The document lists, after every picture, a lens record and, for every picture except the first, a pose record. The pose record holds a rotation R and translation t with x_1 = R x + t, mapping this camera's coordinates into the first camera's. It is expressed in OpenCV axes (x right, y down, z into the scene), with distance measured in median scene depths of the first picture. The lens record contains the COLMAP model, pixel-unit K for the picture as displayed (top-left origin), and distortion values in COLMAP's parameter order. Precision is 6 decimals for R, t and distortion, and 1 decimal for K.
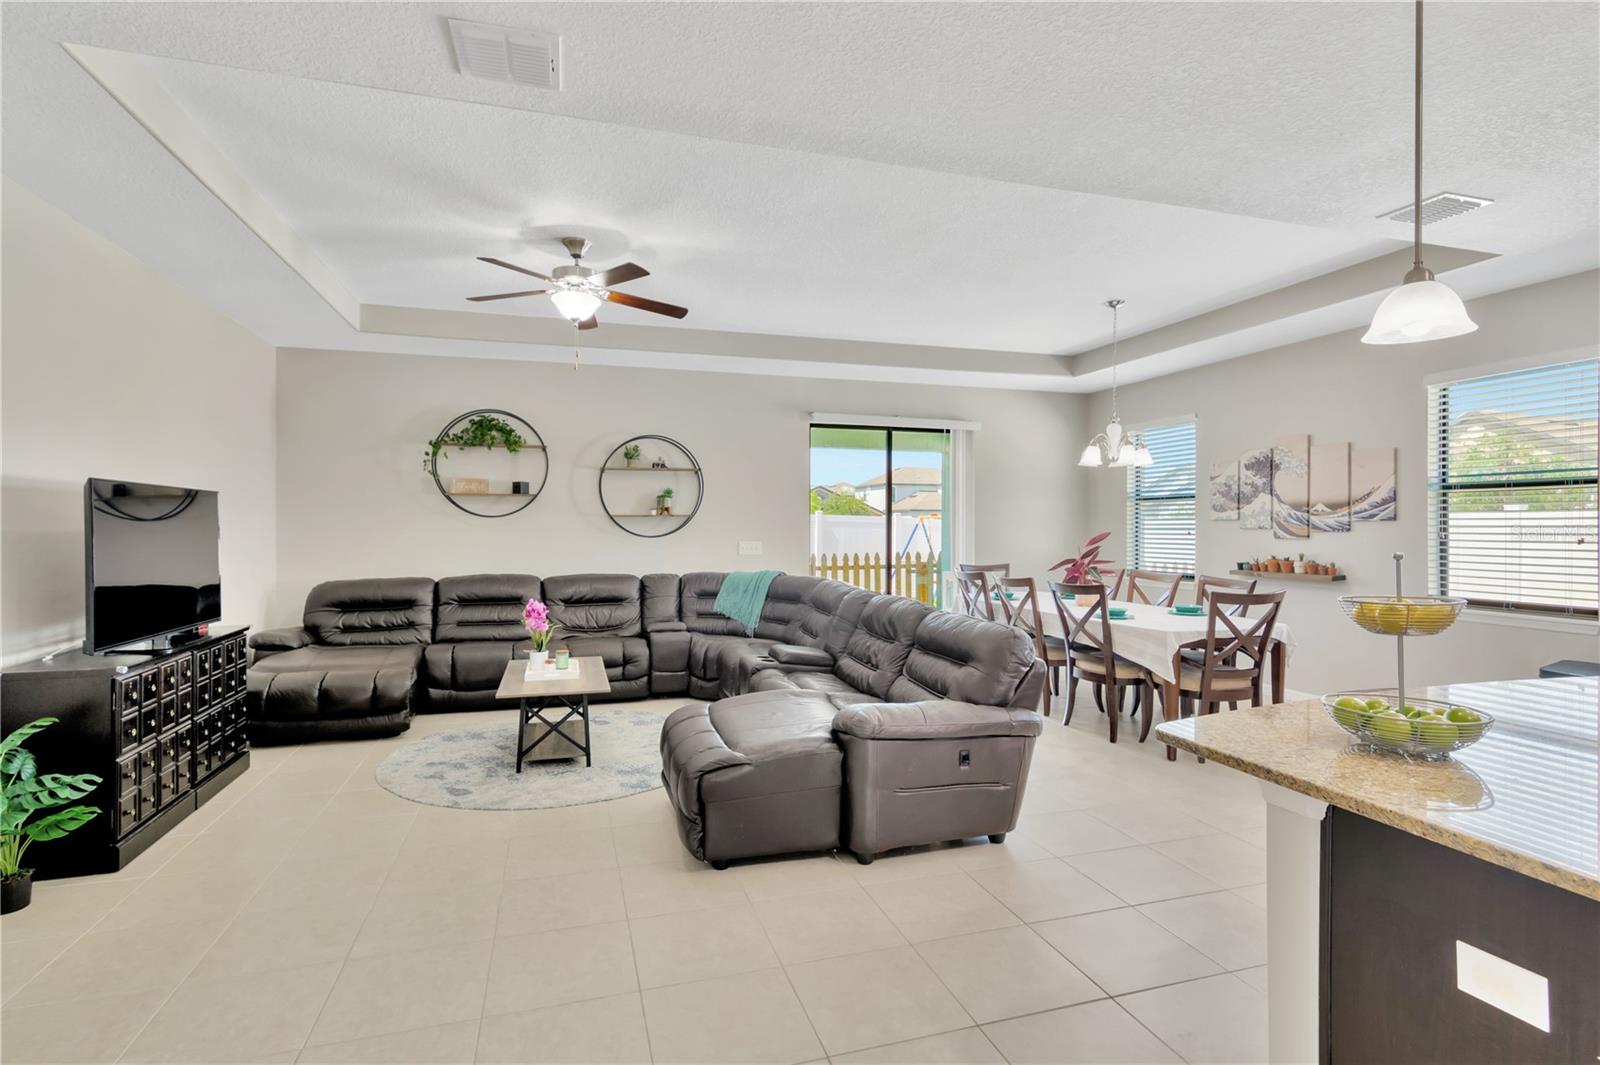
lens RADIAL K [[784.0, 0, 799.5], [0, 784.0, 527.7], [0, 0, 1]] dist [-0.004268, 0.004687]
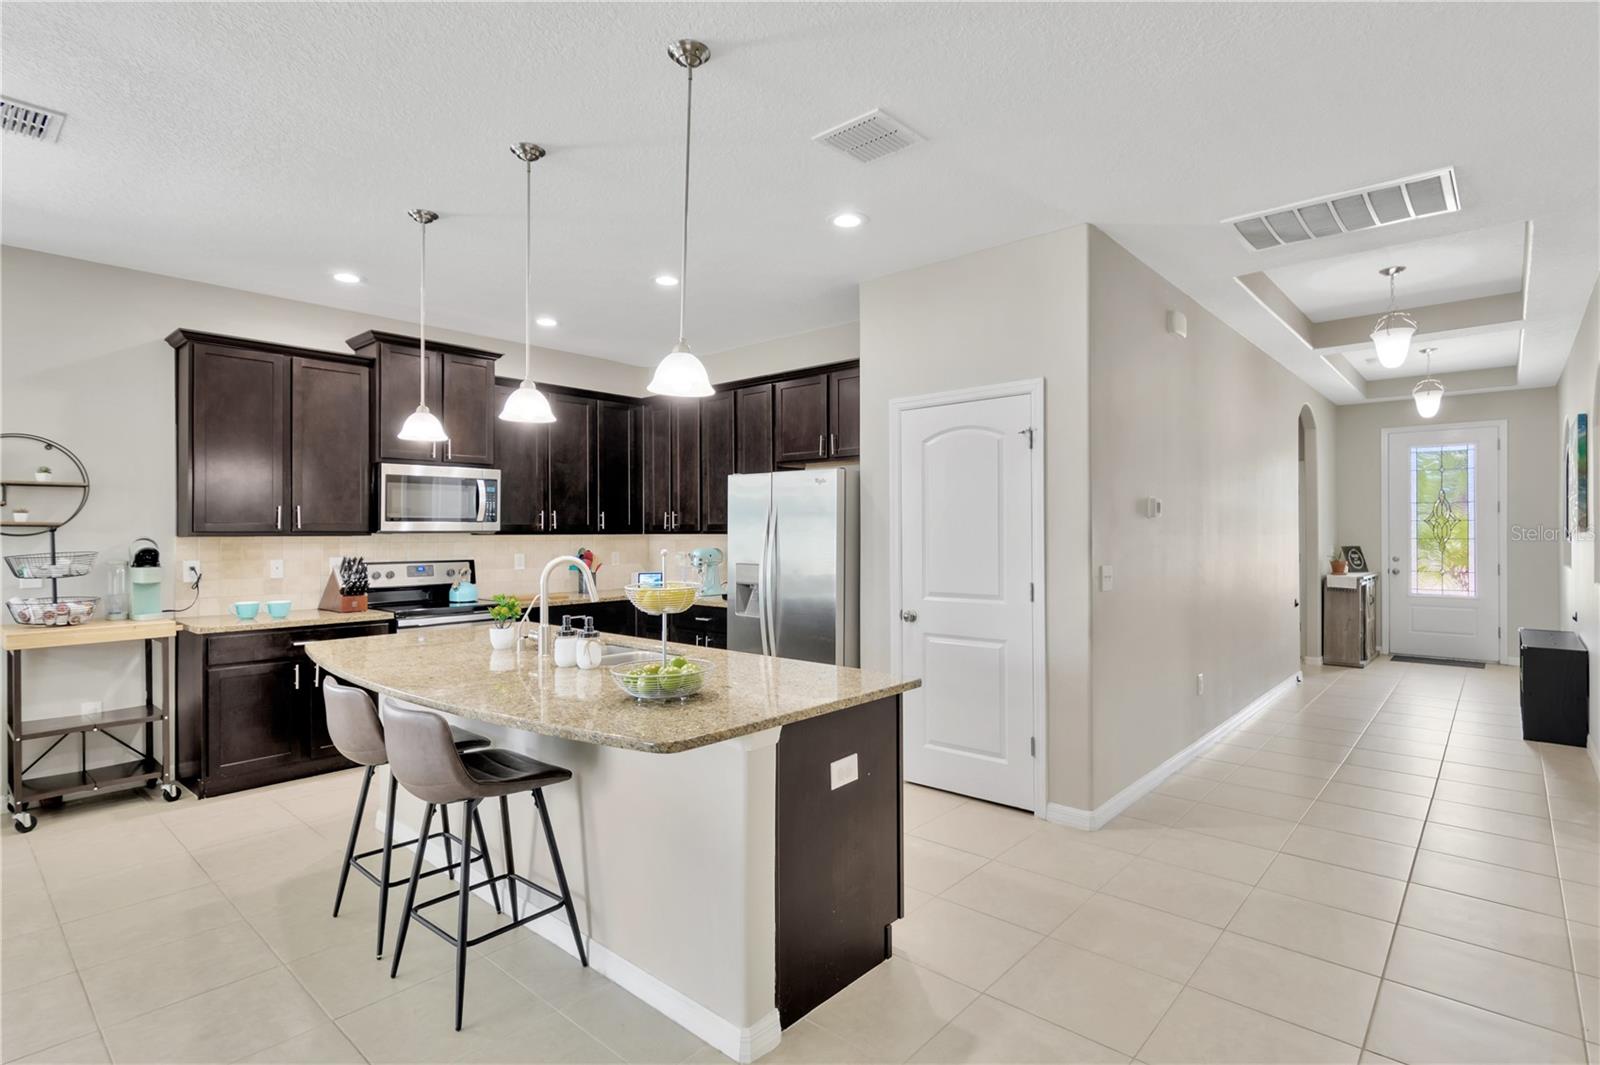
lens RADIAL K [[784.0, 0, 807.7], [0, 784.0, 536.8], [0, 0, 1]] dist [-0.004268, 0.004687]
pose [[-0.520160, -0.006332, 0.854046, -0.138722], [0.007589, 0.999899, 0.012035, -0.000732], [-0.854035, 0.012742, -0.520059, 0.428481]]
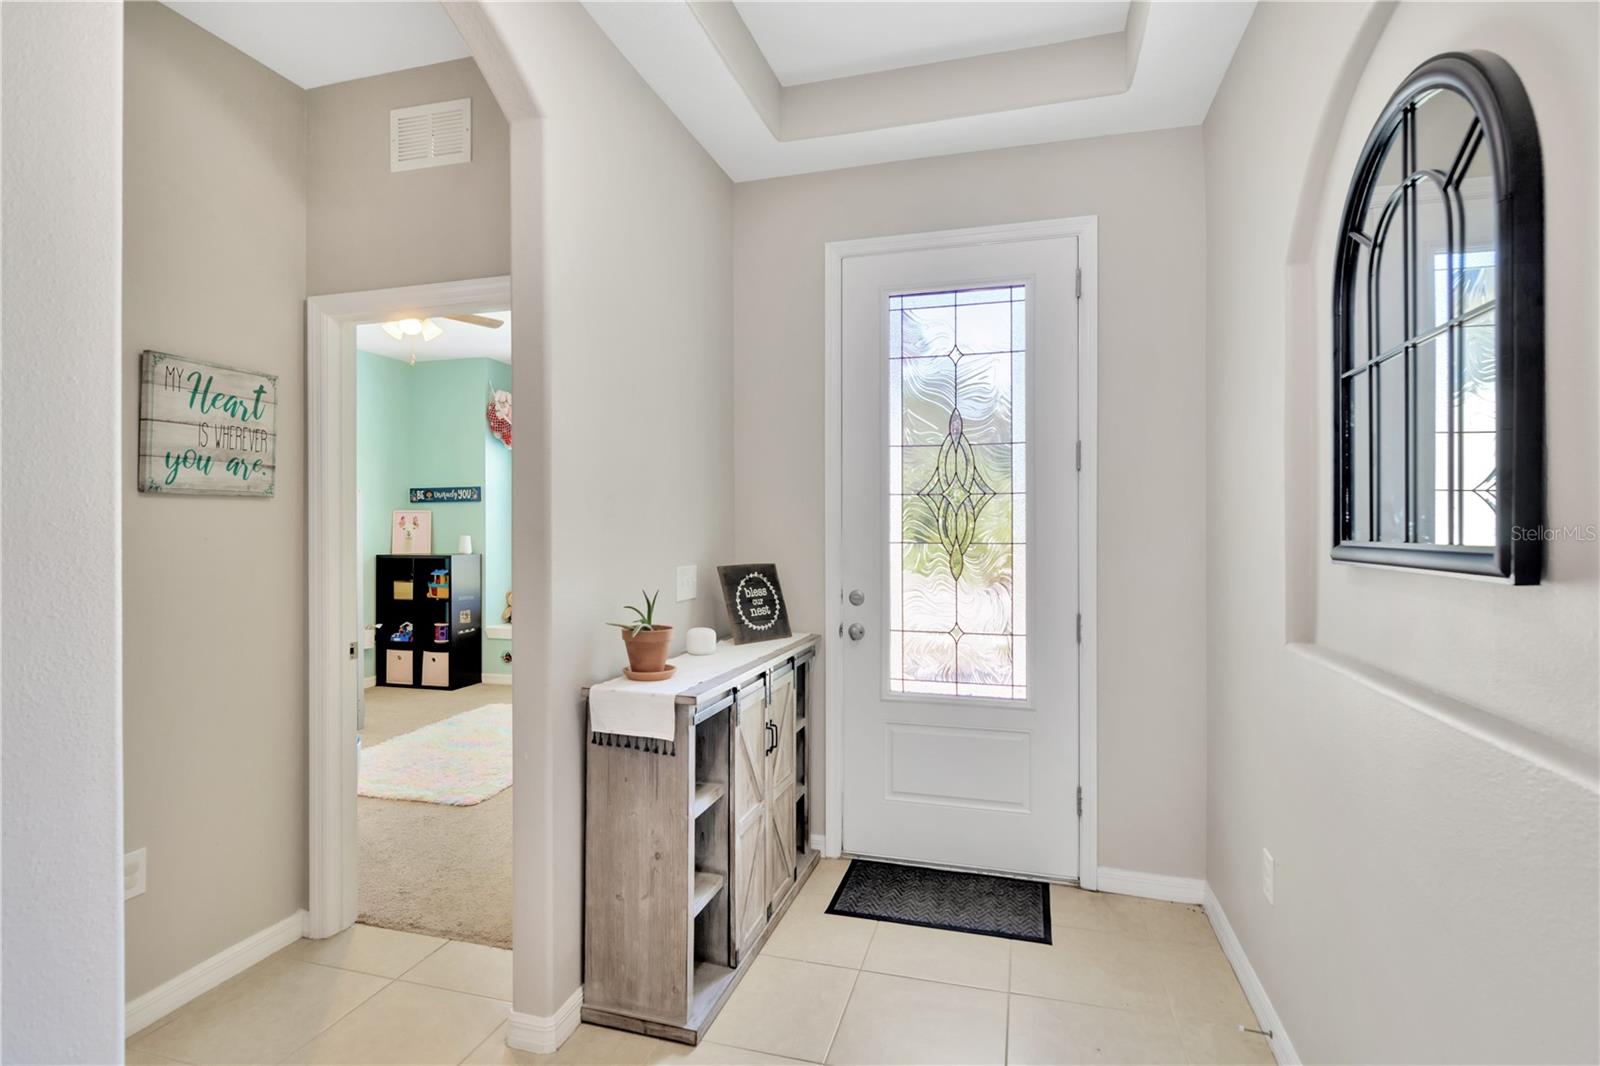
lens RADIAL K [[784.0, 0, 793.5], [0, 784.0, 532.2], [0, 0, 1]] dist [-0.004268, 0.004687]
pose [[-0.832319, -0.007611, 0.554245, 0.107733], [-0.000895, 0.999923, 0.012386, 0.008268], [-0.554296, 0.009813, -0.832262, -0.299306]]
